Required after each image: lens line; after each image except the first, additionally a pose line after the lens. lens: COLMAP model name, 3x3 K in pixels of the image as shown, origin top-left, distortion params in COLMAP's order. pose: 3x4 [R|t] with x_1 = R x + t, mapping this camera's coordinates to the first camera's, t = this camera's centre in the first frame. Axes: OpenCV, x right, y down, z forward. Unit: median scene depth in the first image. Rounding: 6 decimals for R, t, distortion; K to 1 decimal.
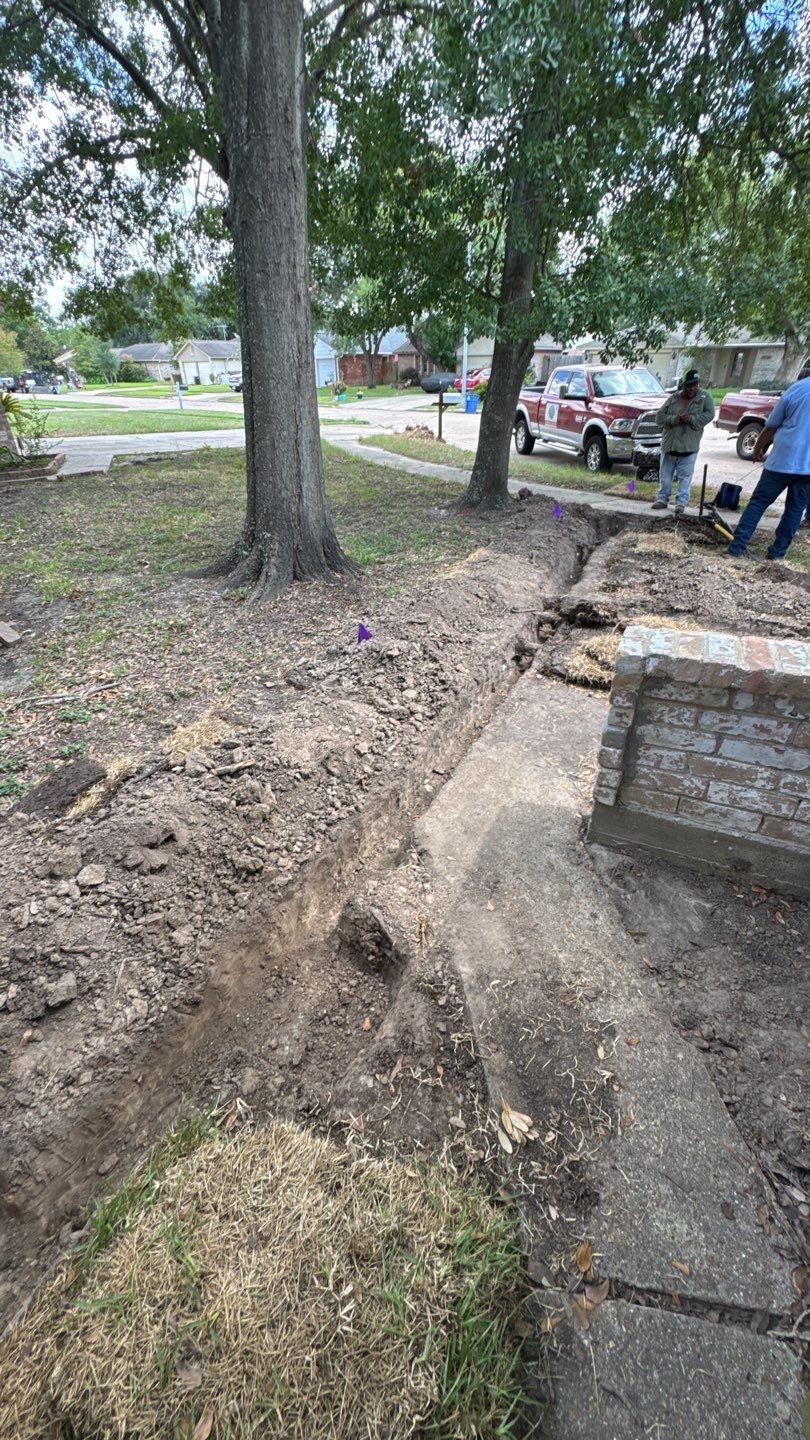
lens RADIAL K [[572.8, 0, 403.6], [0, 572.8, 723.0], [0, 0, 1]] dist [-0.003561, 0.000927]
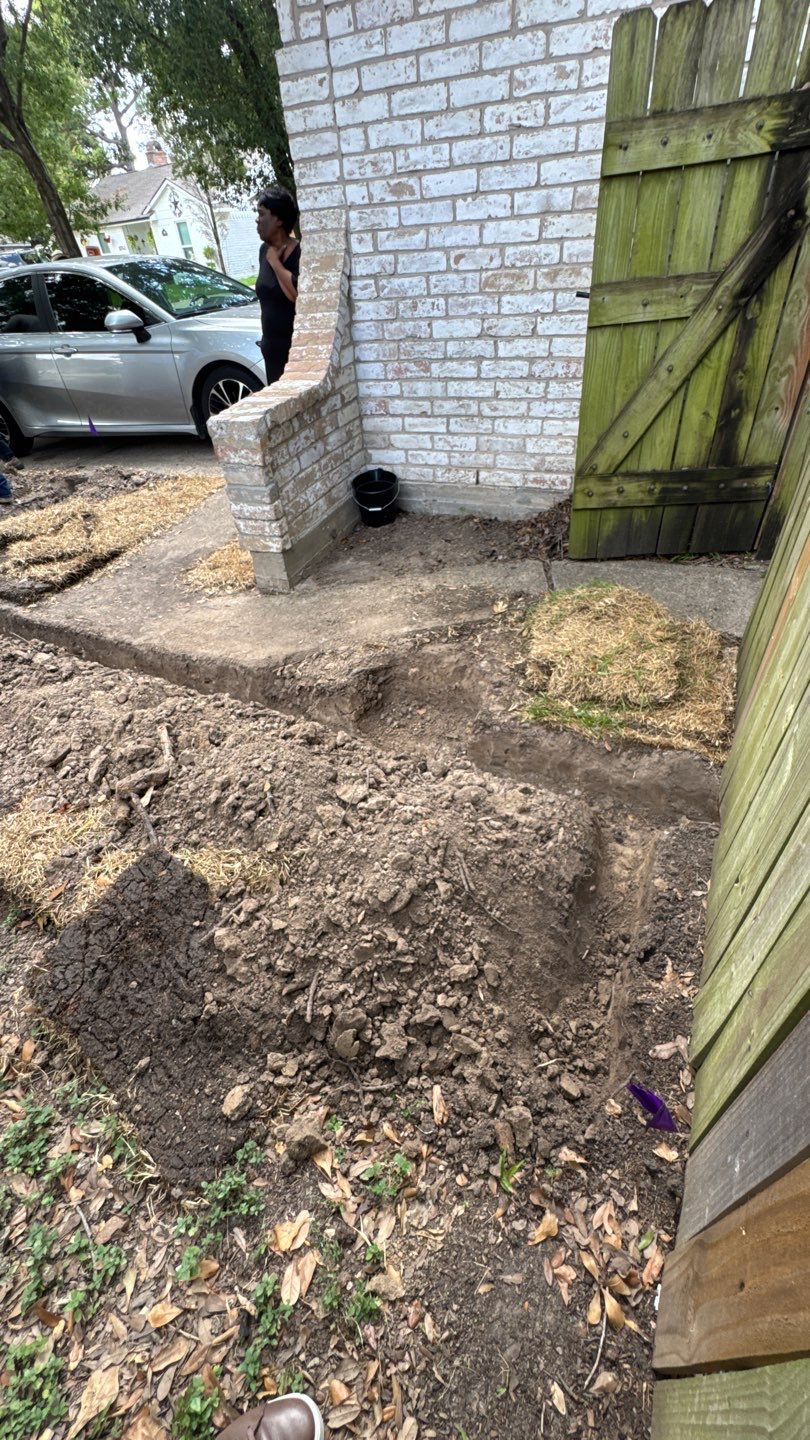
lens RADIAL K [[572.8, 0, 408.3], [0, 572.8, 717.0], [0, 0, 1]] dist [-0.003561, 0.000927]
pose [[-0.053892, -0.635067, 0.770575, -1.081159], [0.589191, 0.602819, 0.538018, -0.203909], [-0.806195, 0.483011, 0.341689, 0.556336]]
